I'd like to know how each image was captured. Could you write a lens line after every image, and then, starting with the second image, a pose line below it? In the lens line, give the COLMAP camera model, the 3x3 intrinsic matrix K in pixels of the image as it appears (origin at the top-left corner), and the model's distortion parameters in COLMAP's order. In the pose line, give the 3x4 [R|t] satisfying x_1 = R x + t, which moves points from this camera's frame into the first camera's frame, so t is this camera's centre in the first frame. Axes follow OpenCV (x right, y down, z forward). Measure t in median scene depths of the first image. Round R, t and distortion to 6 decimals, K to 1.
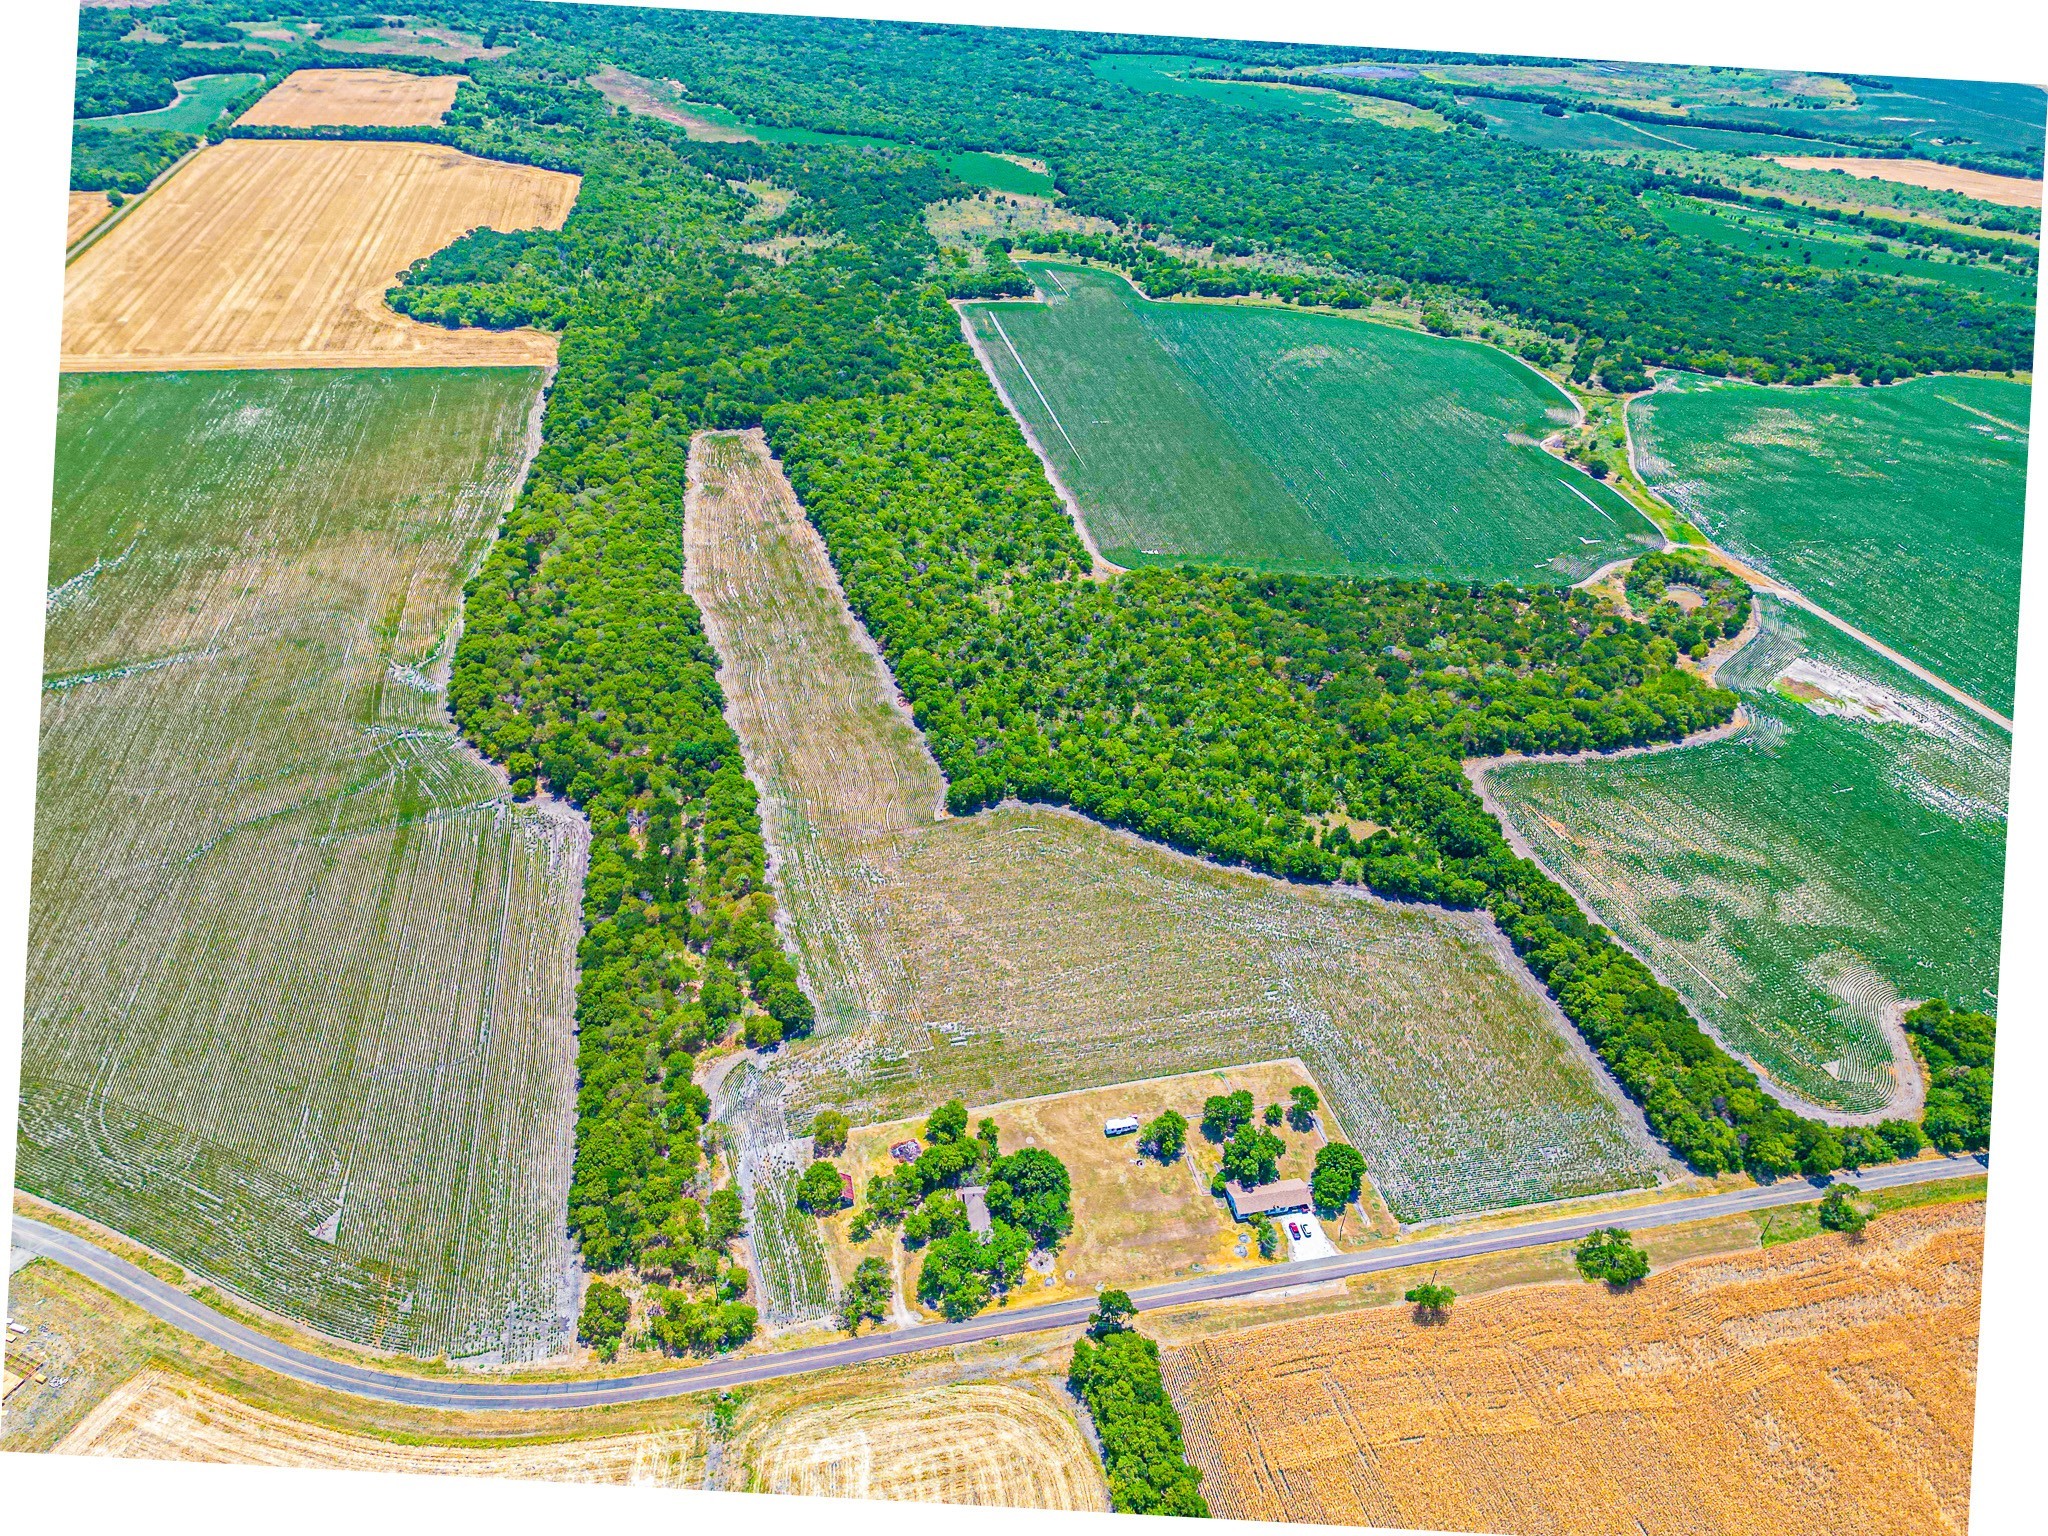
lens RADIAL K [[1385.8, 0, 1024.0], [0, 1385.8, 768.0], [0, 0, 1]] dist [0.070186, -0.061329]
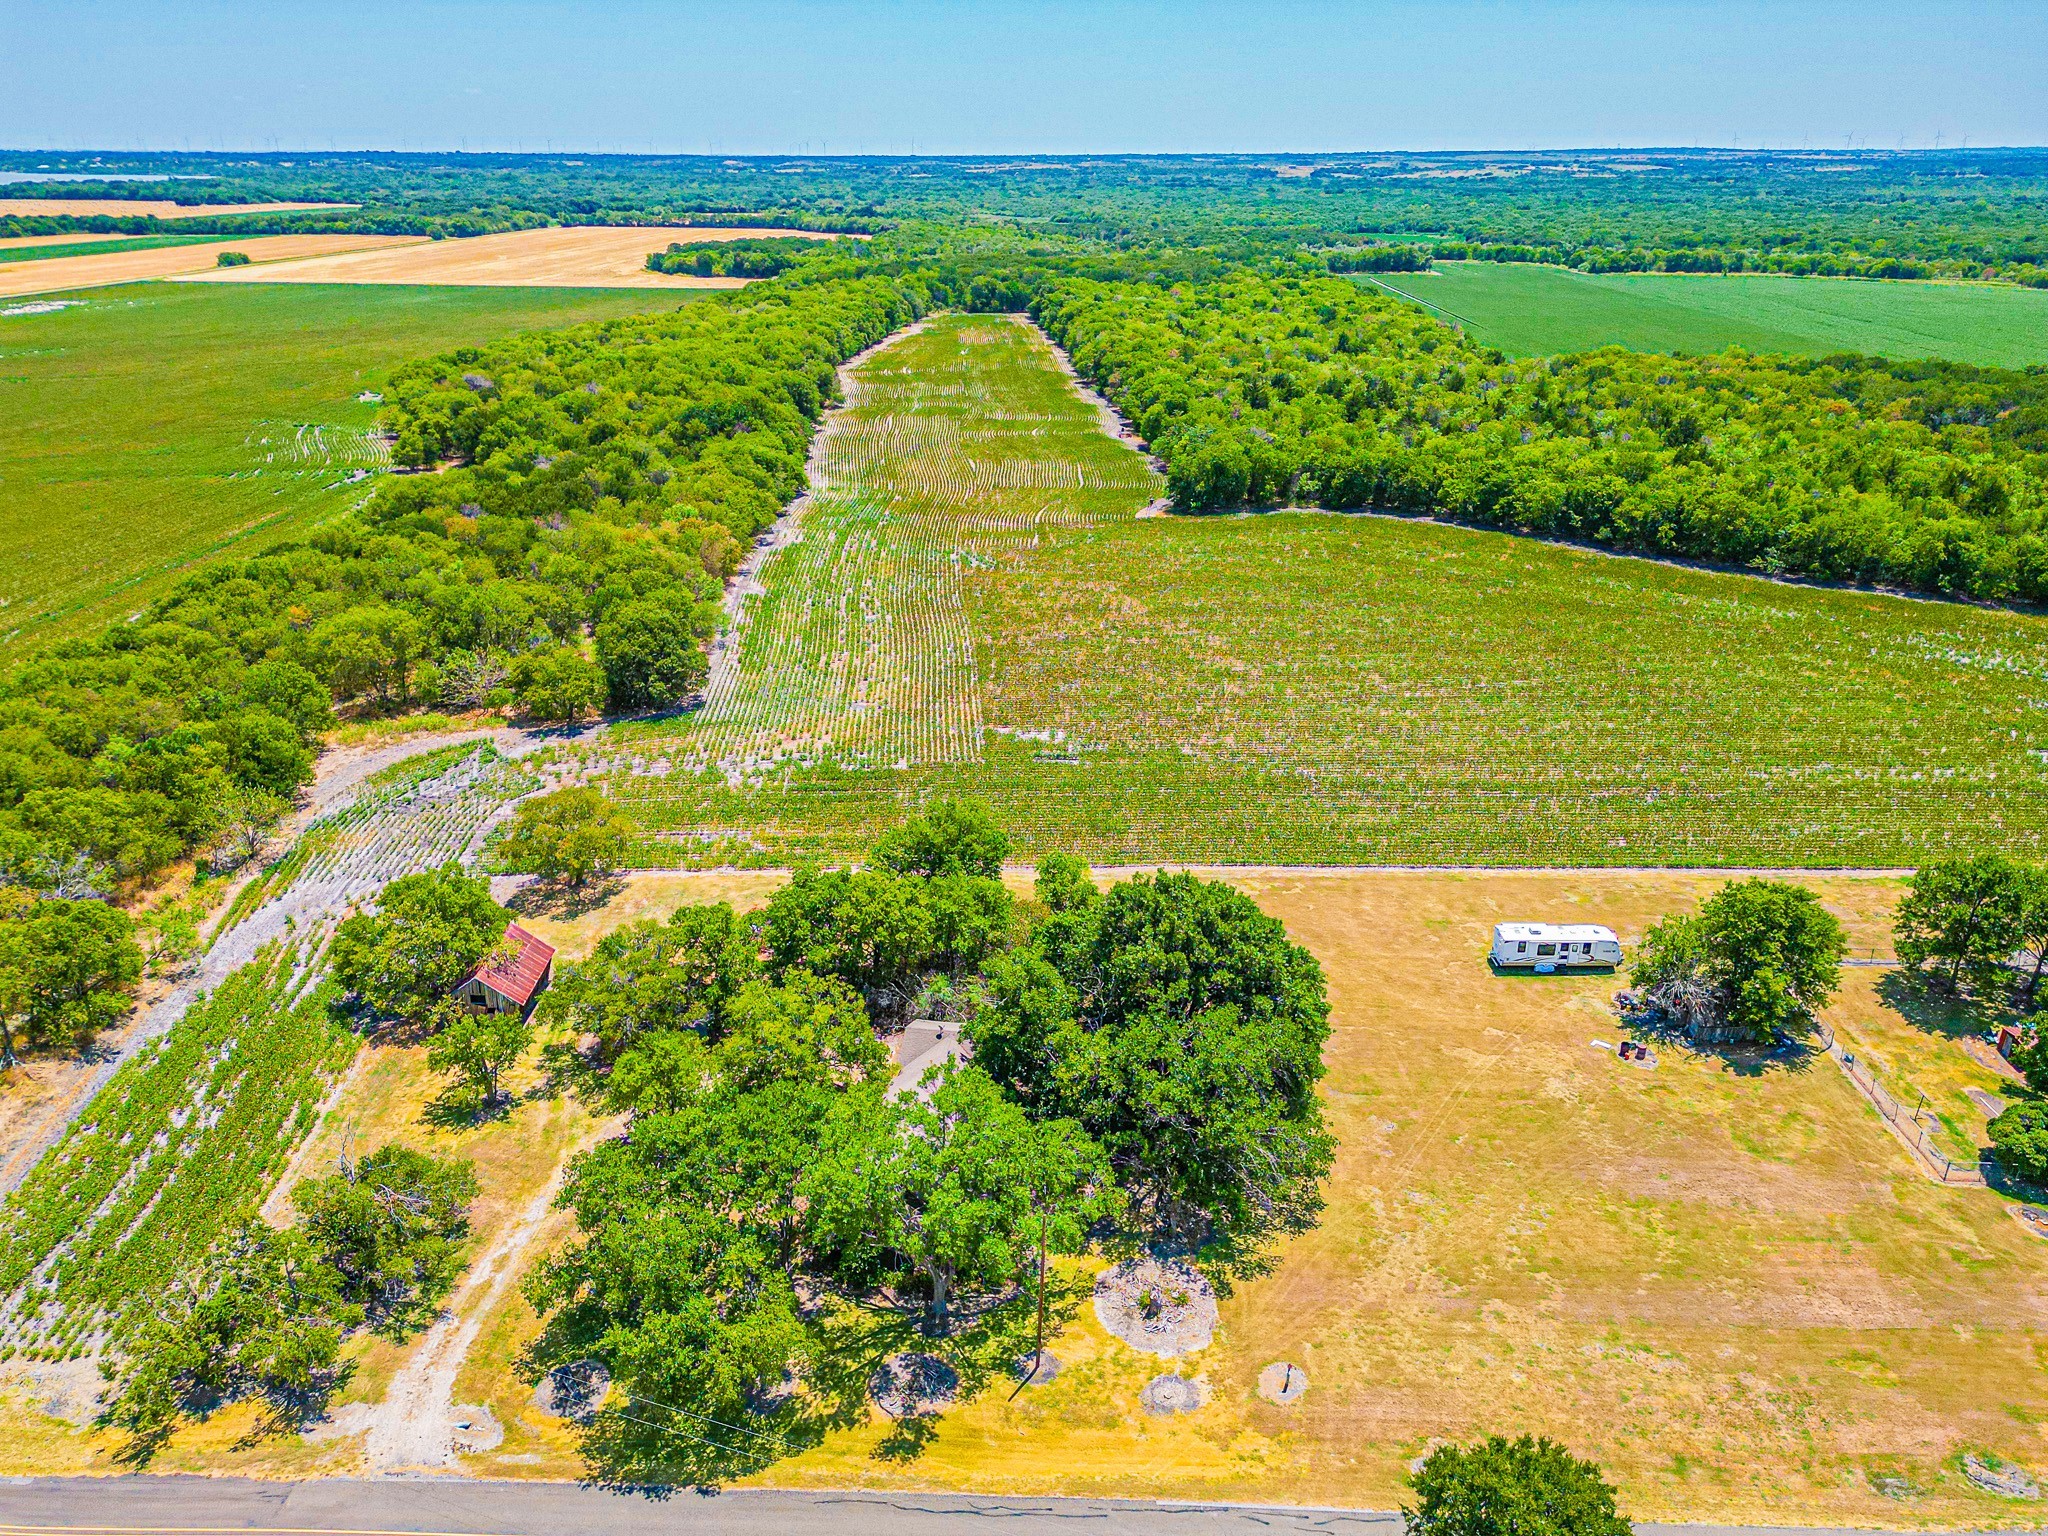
lens RADIAL K [[1437.8, 0, 1024.0], [0, 1437.8, 768.0], [0, 0, 1]] dist [0.083696, -0.084905]
pose [[0.963484, 0.049658, -0.263123, 0.033426], [-0.105055, 0.973969, -0.200869, 0.226059], [0.246299, 0.221176, 0.943620, 0.543077]]
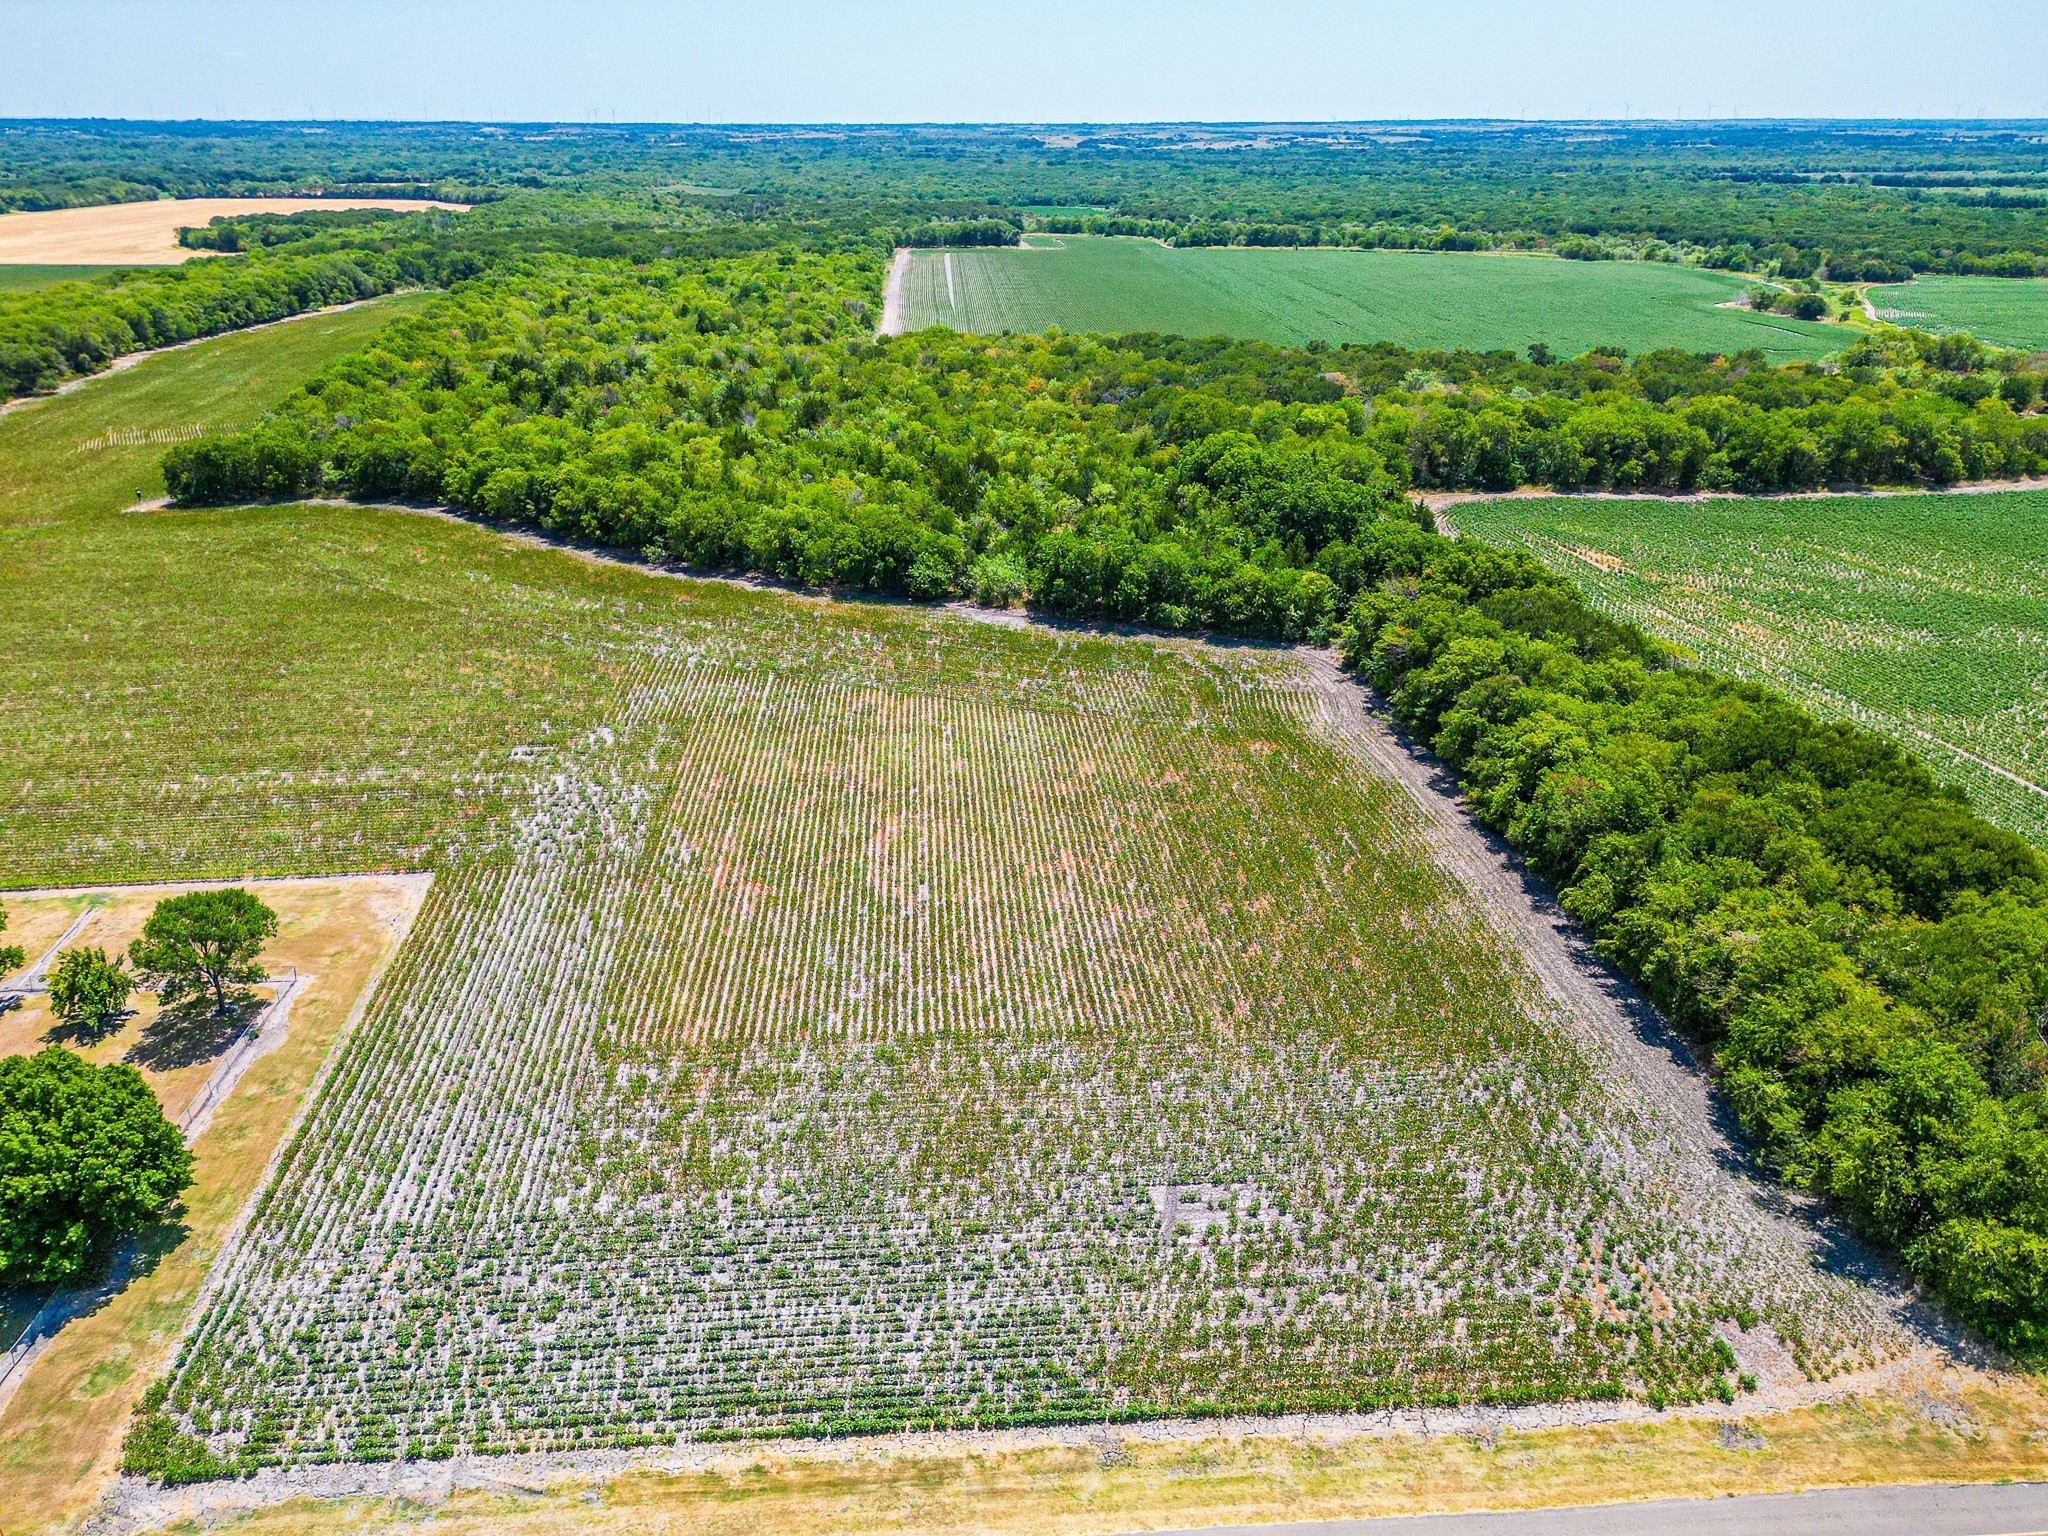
lens RADIAL K [[1461.9, 0, 1024.0], [0, 1461.9, 768.0], [0, 0, 1]] dist [0.070979, -0.065277]
pose [[0.986629, 0.010124, -0.162668, 0.300817], [-0.042396, 0.979651, -0.196178, 0.199266], [0.157372, 0.200451, 0.966982, 0.604194]]
